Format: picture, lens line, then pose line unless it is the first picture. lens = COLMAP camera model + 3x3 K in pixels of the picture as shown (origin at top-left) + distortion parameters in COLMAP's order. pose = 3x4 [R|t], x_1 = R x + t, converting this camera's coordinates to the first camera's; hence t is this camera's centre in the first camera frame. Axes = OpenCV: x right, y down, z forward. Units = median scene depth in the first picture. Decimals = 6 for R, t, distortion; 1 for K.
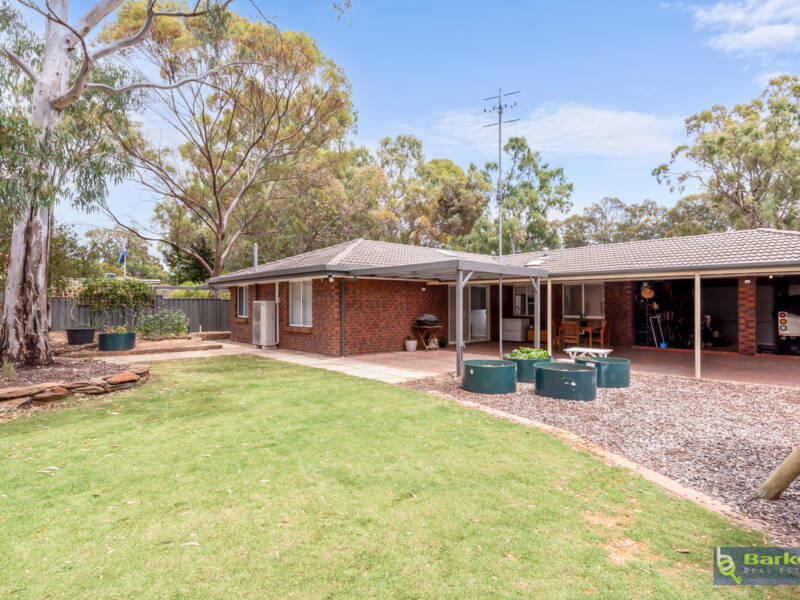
lens RADIAL K [[423.7, 0, 407.2], [0, 423.7, 299.7], [0, 0, 1]] dist [0.001992, -0.000650]
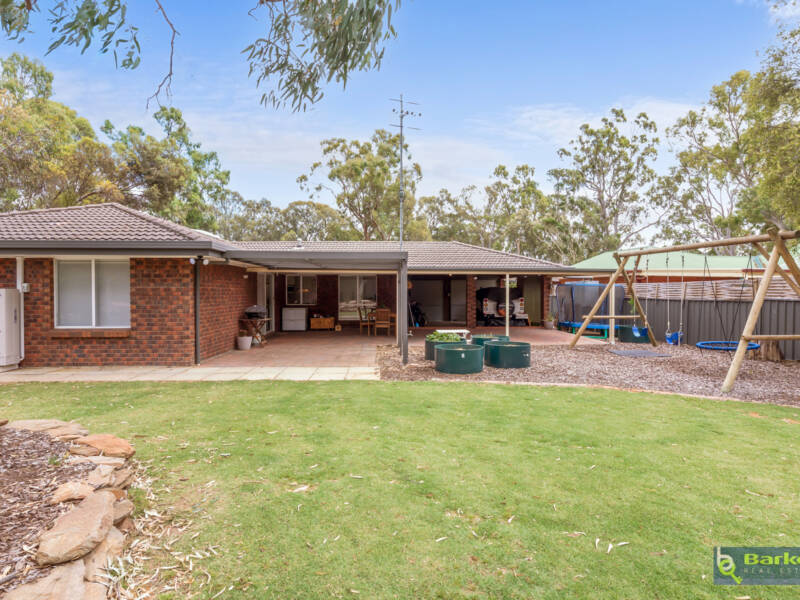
lens RADIAL K [[423.7, 0, 403.8], [0, 423.7, 297.0], [0, 0, 1]] dist [0.001992, -0.000650]
pose [[0.660318, -0.008272, 0.750941, -0.259350], [-0.005105, 0.999867, 0.015502, 0.000891], [-0.750969, -0.014070, 0.660188, 0.119818]]
